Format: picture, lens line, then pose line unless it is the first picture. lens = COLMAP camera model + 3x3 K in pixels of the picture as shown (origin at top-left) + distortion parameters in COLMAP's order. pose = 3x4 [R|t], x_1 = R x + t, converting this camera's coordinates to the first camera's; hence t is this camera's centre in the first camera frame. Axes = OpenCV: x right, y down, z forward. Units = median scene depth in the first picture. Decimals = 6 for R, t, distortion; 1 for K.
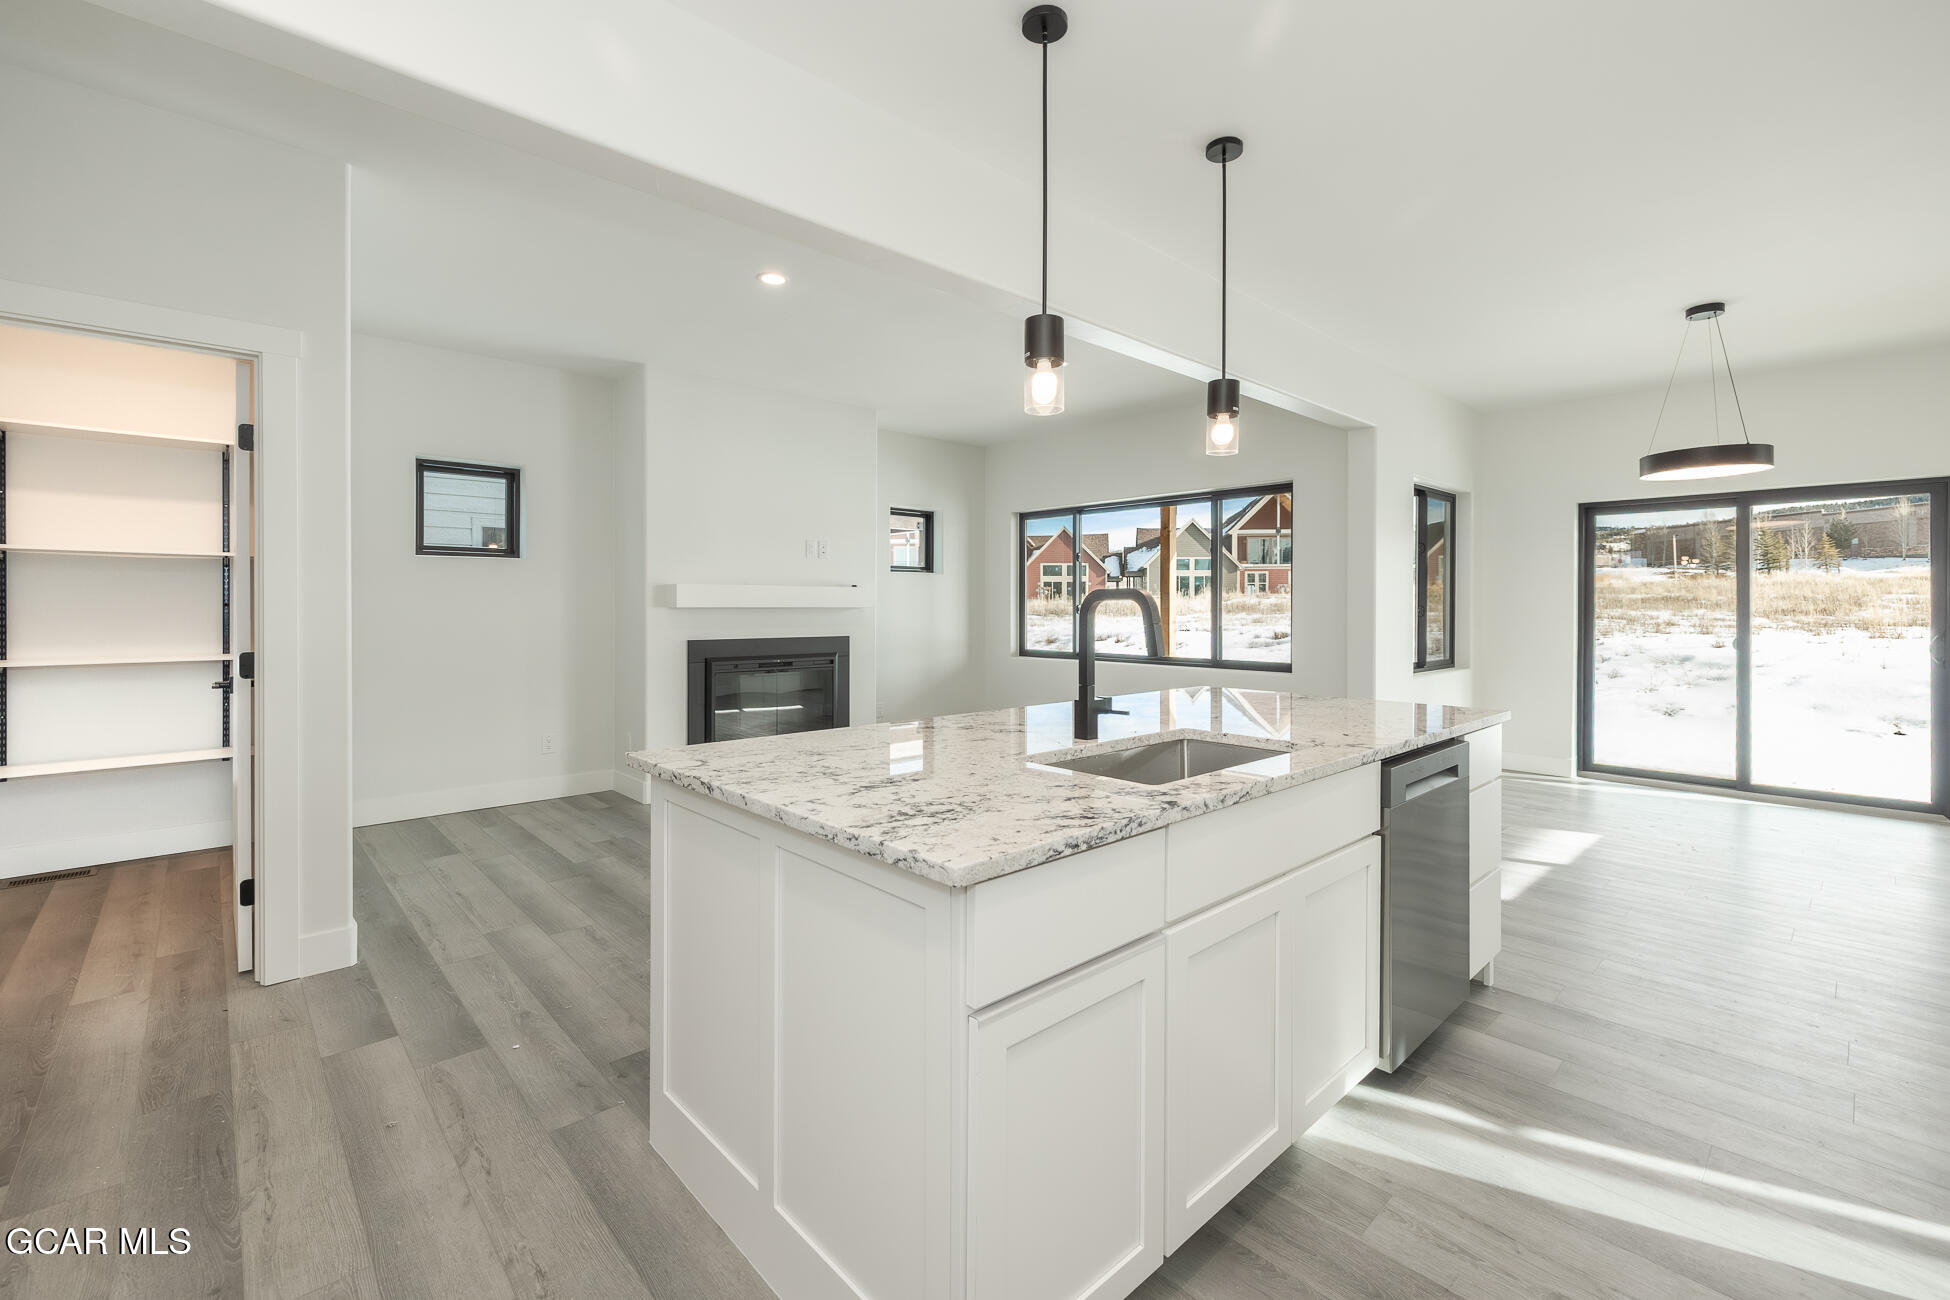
lens RADIAL K [[832.7, 0, 984.2], [0, 832.7, 607.6], [0, 0, 1]] dist [-0.002001, 0.000222]
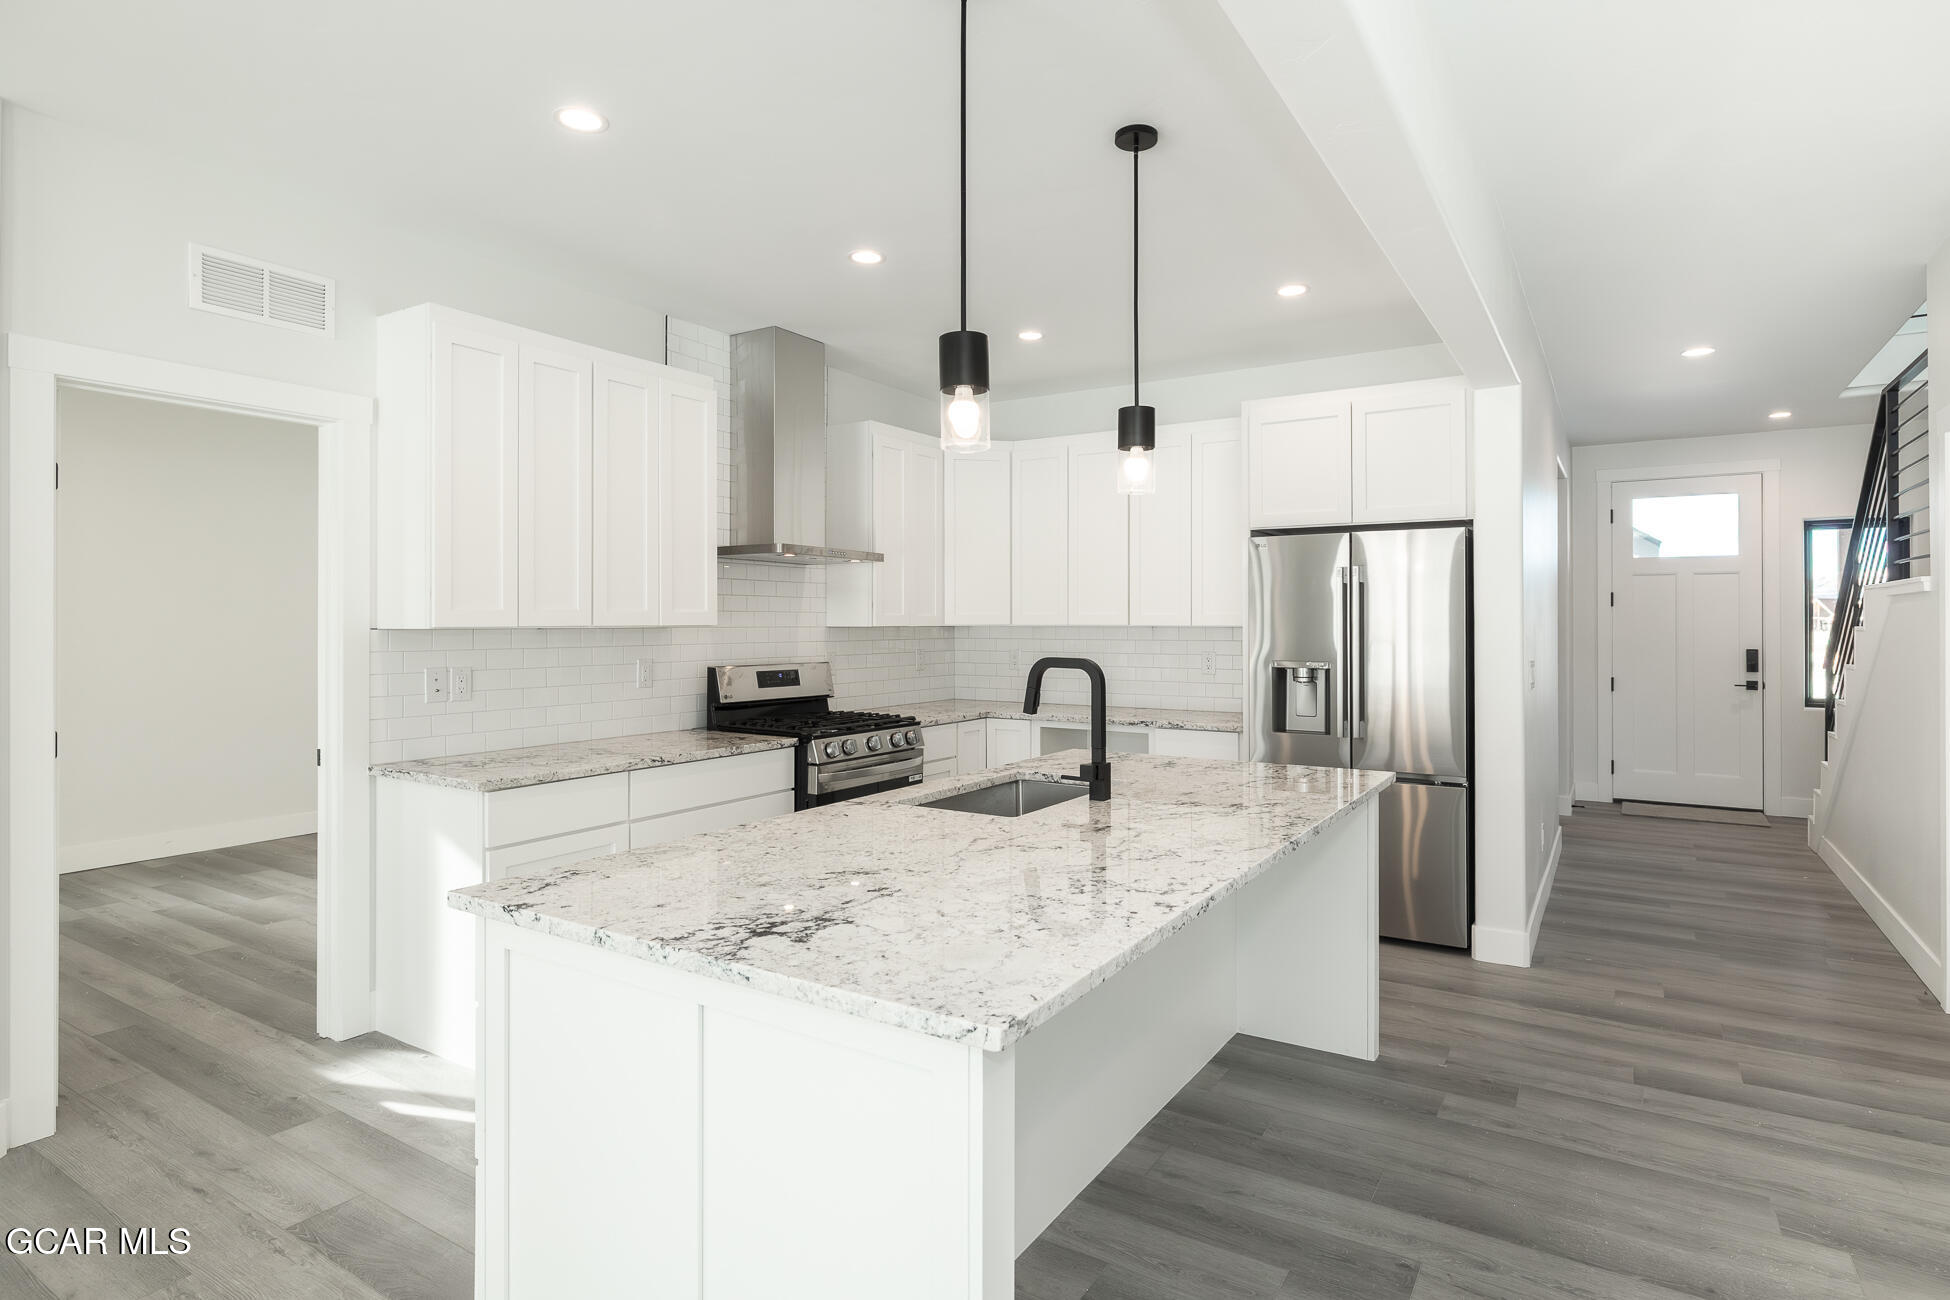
lens RADIAL K [[1025.2, 0, 965.3], [0, 1025.2, 615.8], [0, 0, 1]] dist [-0.002038, 0.000454]
pose [[-0.972627, -0.002171, -0.232363, 0.242246], [-0.001270, 0.999991, -0.004029, -0.028462], [0.232370, -0.003623, -0.972621, 0.907231]]
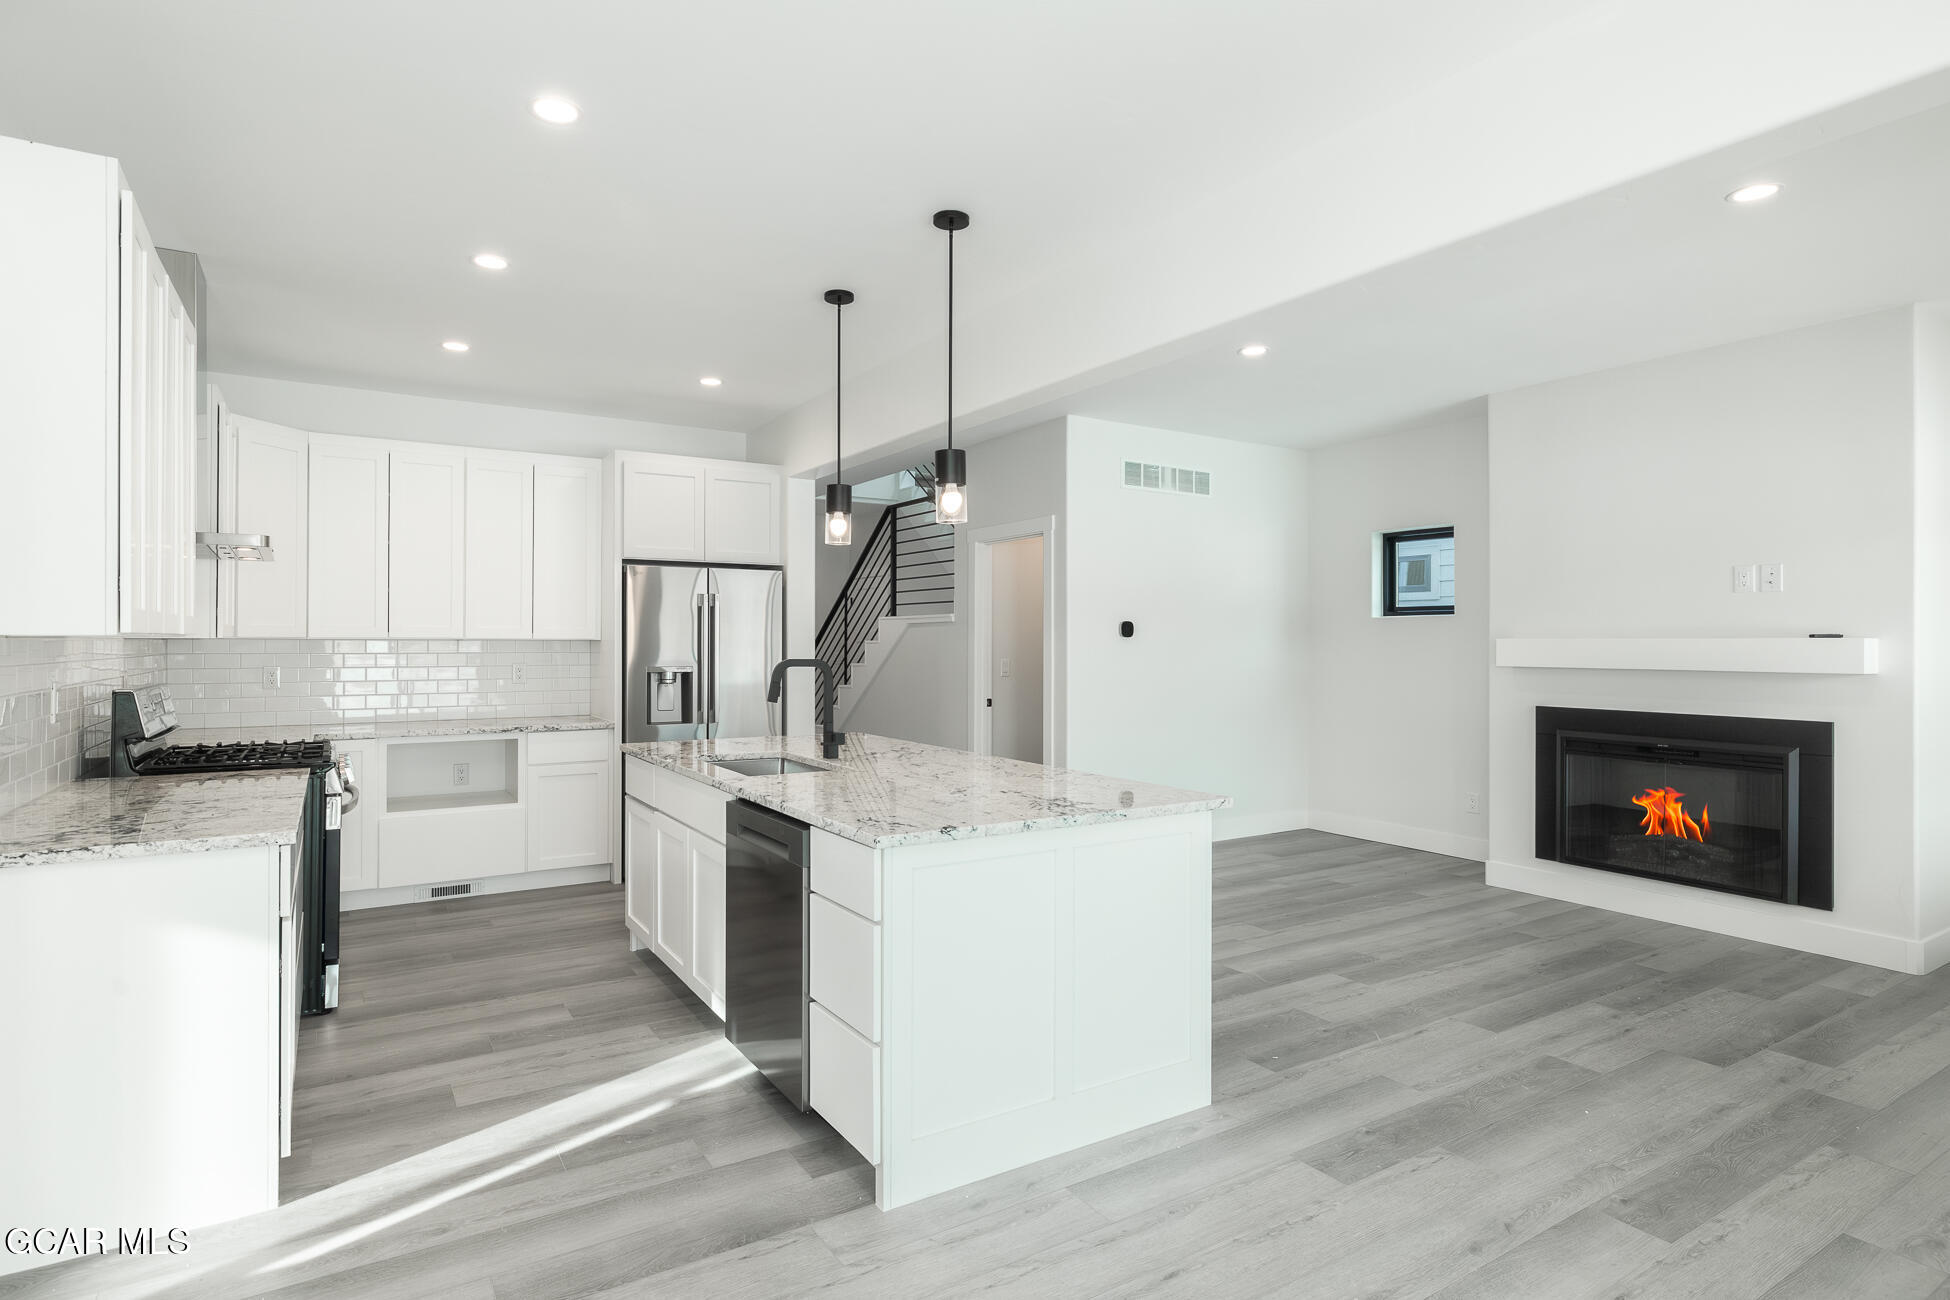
lens RADIAL K [[1024.5, 0, 942.5], [0, 1024.5, 638.1], [0, 0, 1]] dist [-0.003595, 0.000651]
pose [[-0.215851, -0.005326, -0.976412, 0.771679], [-0.004922, 0.999978, -0.004366, -0.021125], [0.976414, 0.003863, -0.215872, 0.647644]]
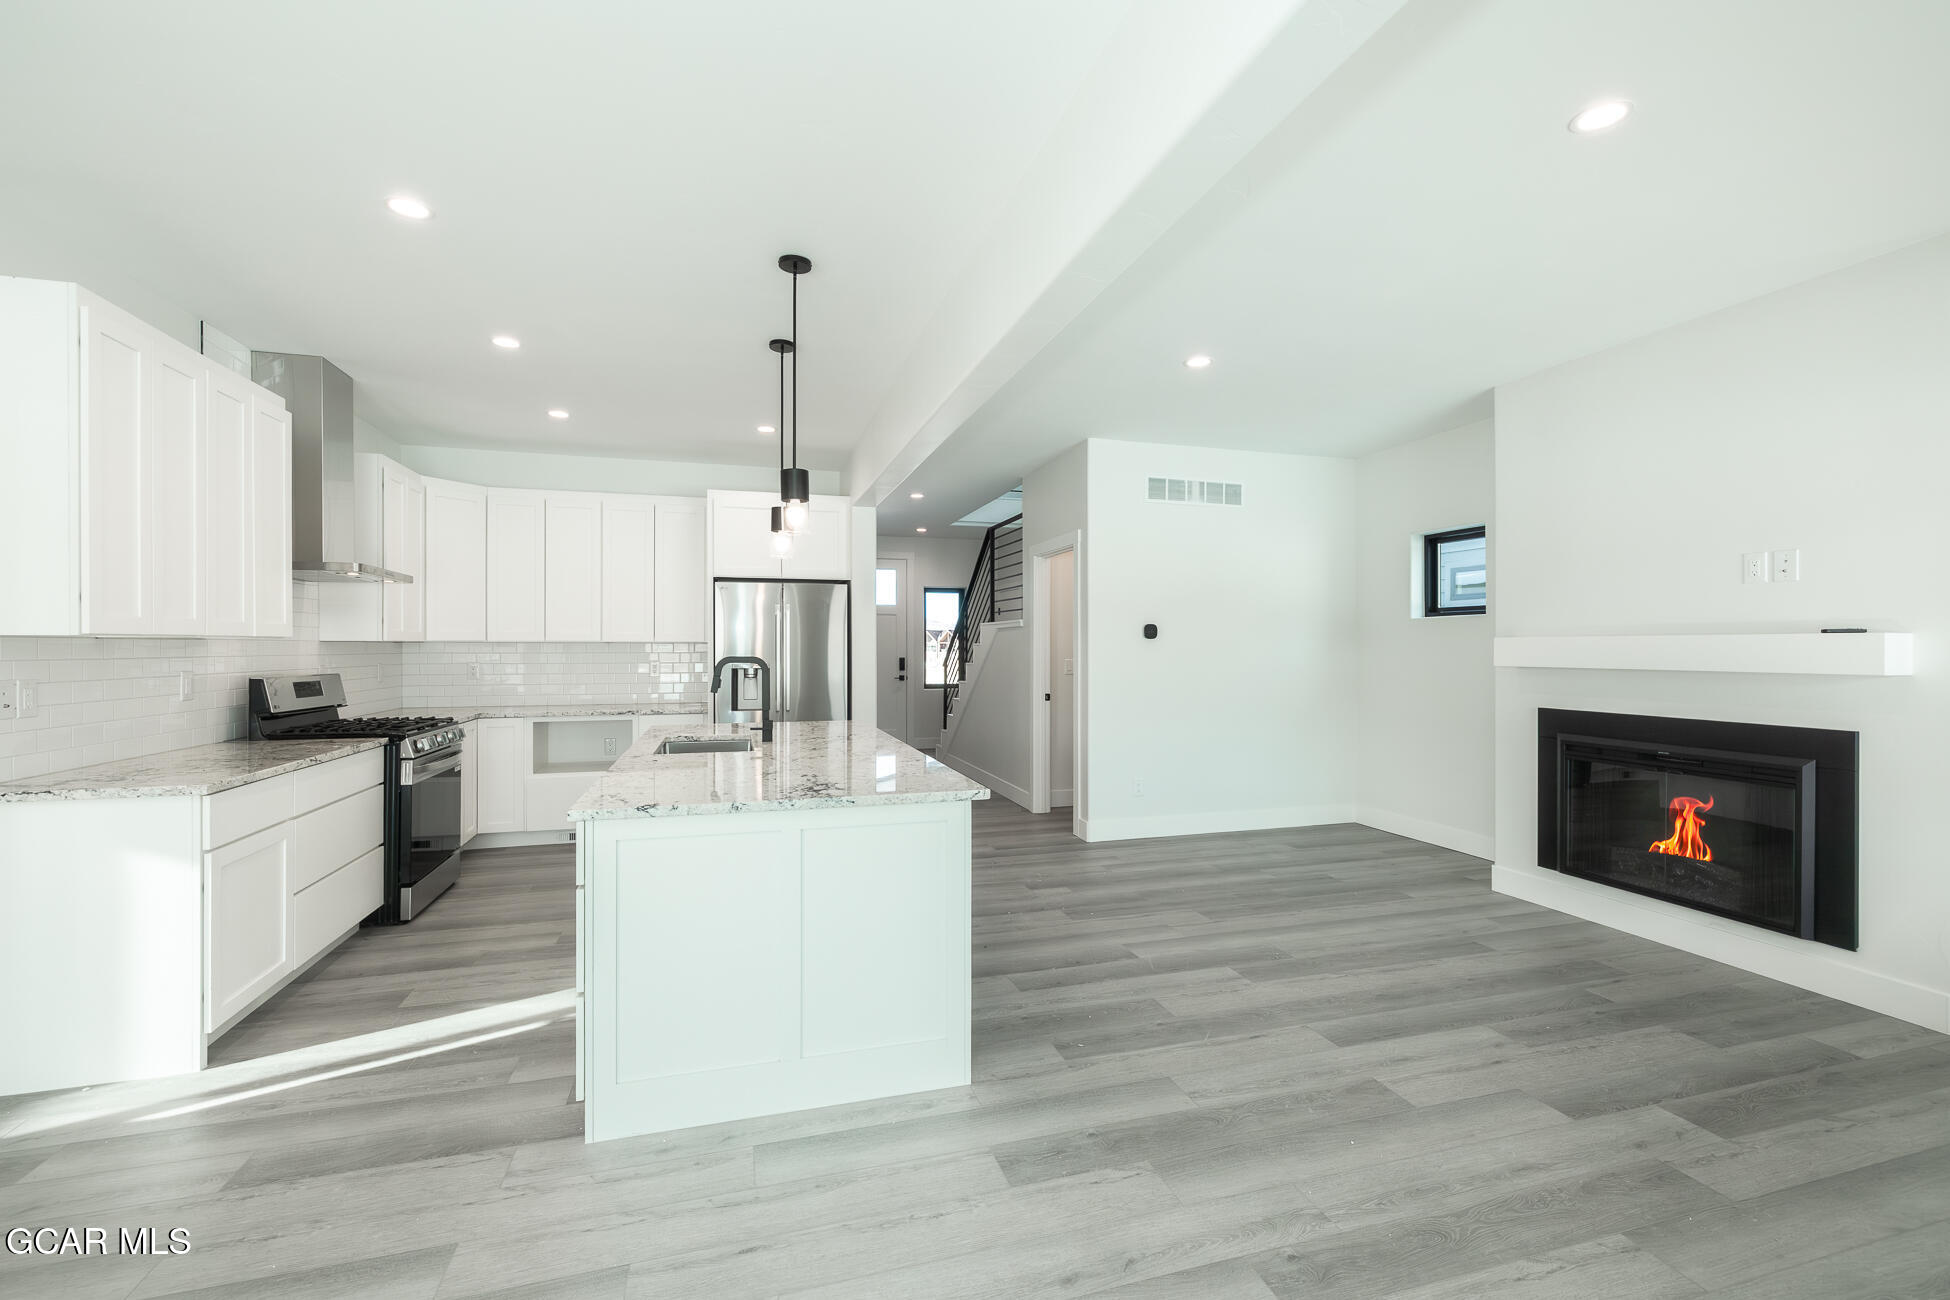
lens RADIAL K [[843.5, 0, 968.9], [0, 843.5, 646.9], [0, 0, 1]] dist [0.000695, 0.000259]
pose [[-0.461792, -0.001273, -0.886987, 0.614797], [-0.003279, 0.999995, 0.000272, -0.017581], [0.886982, 0.003034, -0.461794, 0.895264]]
